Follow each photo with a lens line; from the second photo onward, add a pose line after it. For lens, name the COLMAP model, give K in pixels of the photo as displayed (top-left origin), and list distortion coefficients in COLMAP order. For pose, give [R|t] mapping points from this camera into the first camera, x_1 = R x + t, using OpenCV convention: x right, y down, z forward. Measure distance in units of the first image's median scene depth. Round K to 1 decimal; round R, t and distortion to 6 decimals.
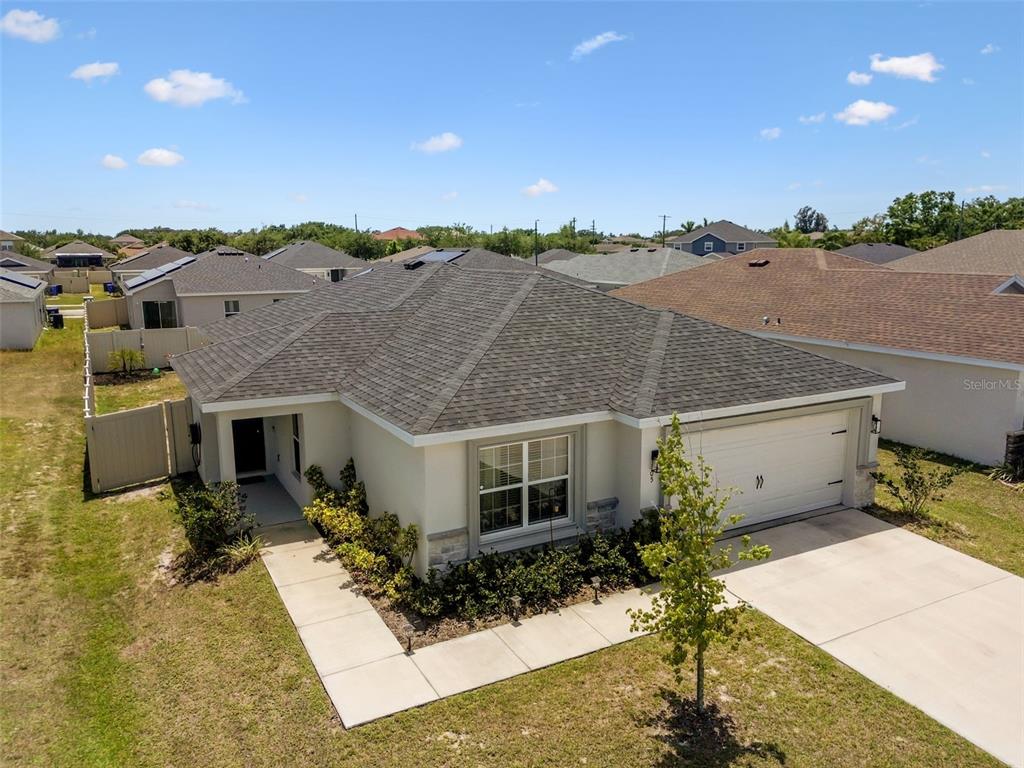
lens RADIAL K [[746.1, 0, 512.0], [0, 746.1, 384.0], [0, 0, 1]] dist [0.086959, 0.001044]
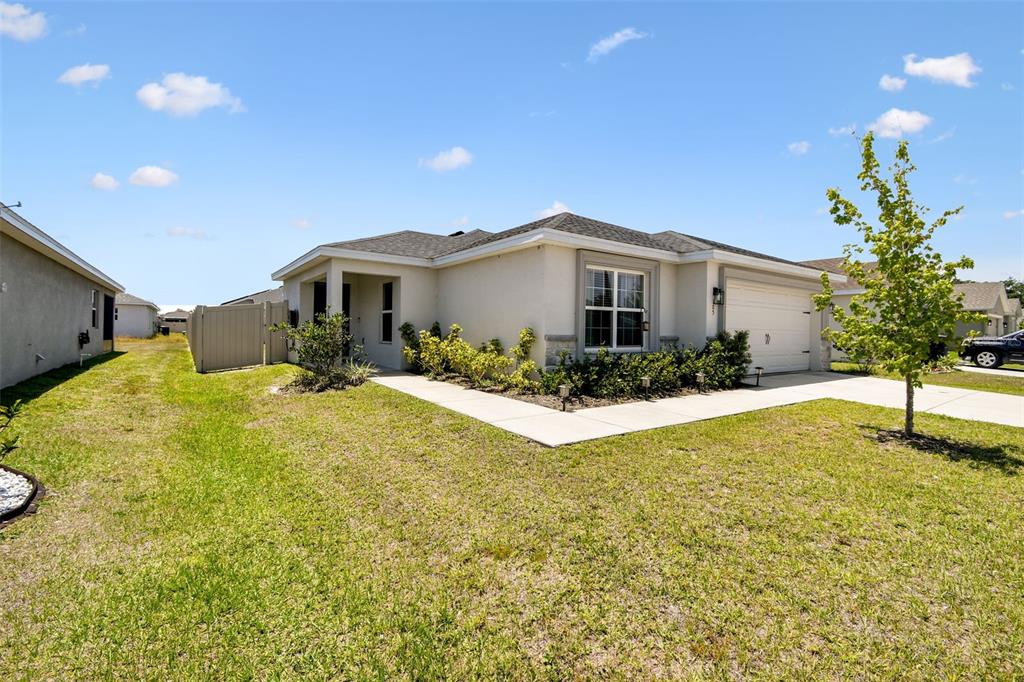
lens RADIAL K [[452.4, 0, 506.8], [0, 452.4, 341.0], [0, 0, 1]] dist [0.032627, -0.024268]
pose [[0.992003, 0.014727, 0.125348, -0.226490], [0.005856, 0.986728, -0.162277, 0.286489], [-0.126075, 0.161714, 0.978751, 0.344833]]
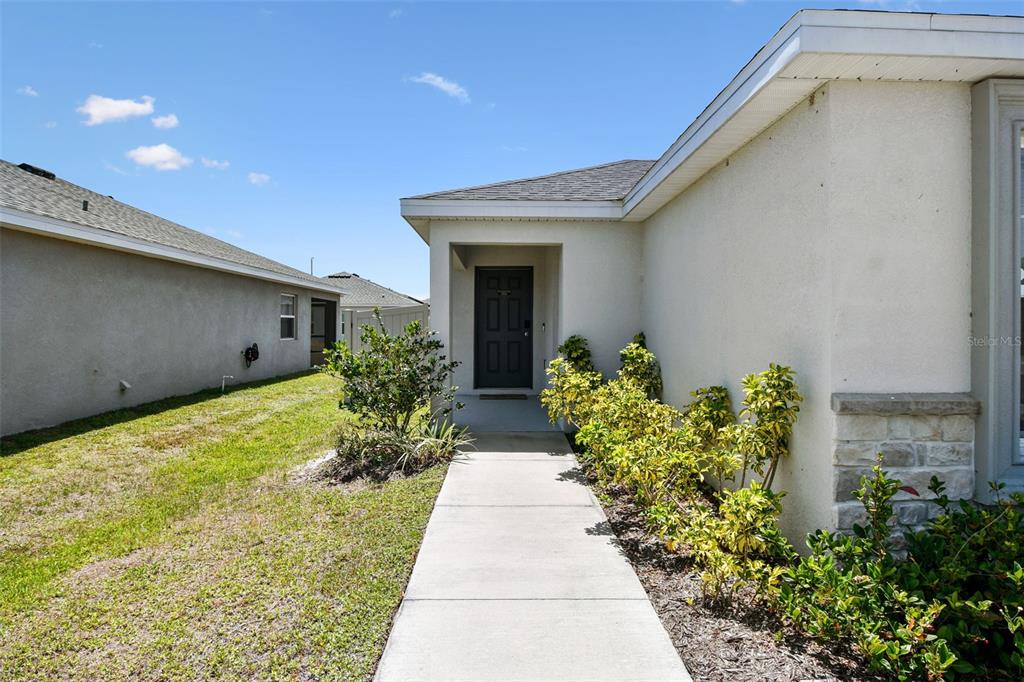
lens RADIAL K [[611.0, 0, 516.0], [0, 611.0, 326.7], [0, 0, 1]] dist [0.000618, 0.000542]
pose [[0.891212, 0.004939, -0.453560, -0.105725], [-0.086609, 0.983396, -0.159472, 0.206137], [0.445242, 0.181406, 0.876842, 0.652093]]
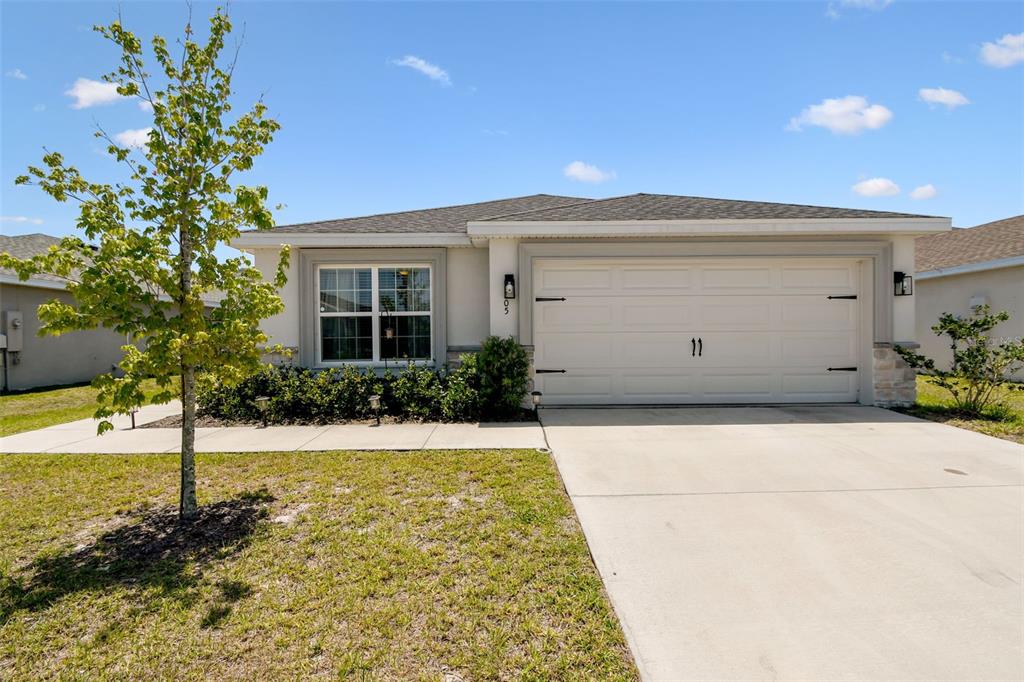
lens RADIAL K [[452.4, 0, 506.8], [0, 452.4, 341.0], [0, 0, 1]] dist [0.032627, -0.024268]
pose [[0.888704, -0.004744, -0.458457, 0.414858], [-0.078639, 0.983550, -0.162618, 0.241205], [0.451687, 0.180572, 0.873712, 0.571130]]
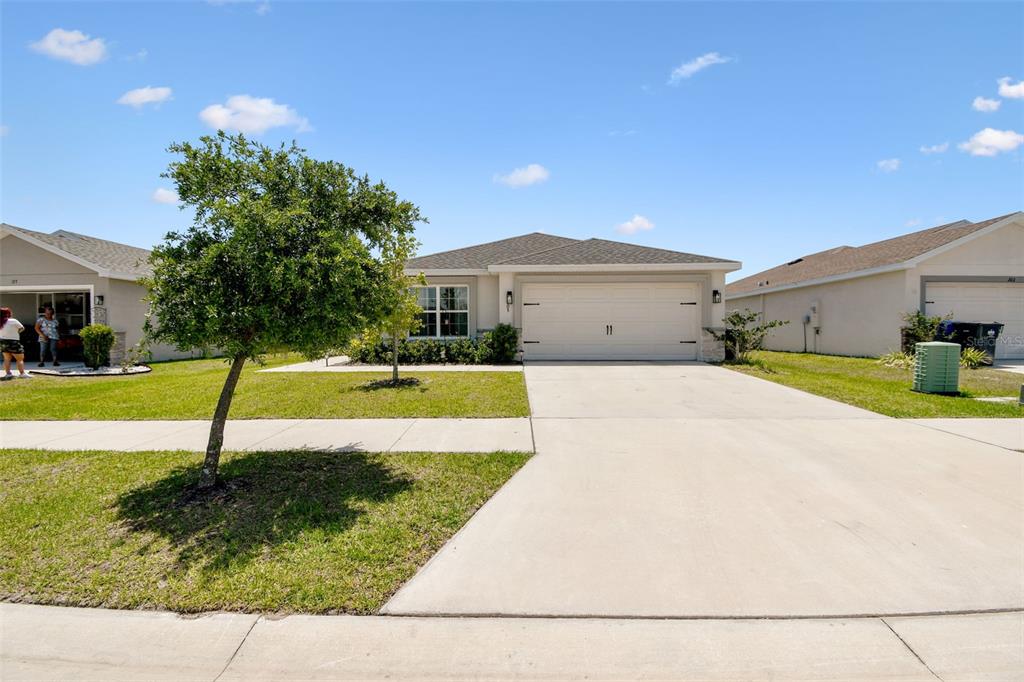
lens RADIAL K [[452.4, 0, 506.8], [0, 452.4, 341.0], [0, 0, 1]] dist [0.032627, -0.024268]
pose [[0.868742, 0.006871, -0.495217, 0.661356], [-0.090985, 0.985100, -0.145944, 0.332493], [0.486836, 0.171845, 0.856423, 0.186085]]
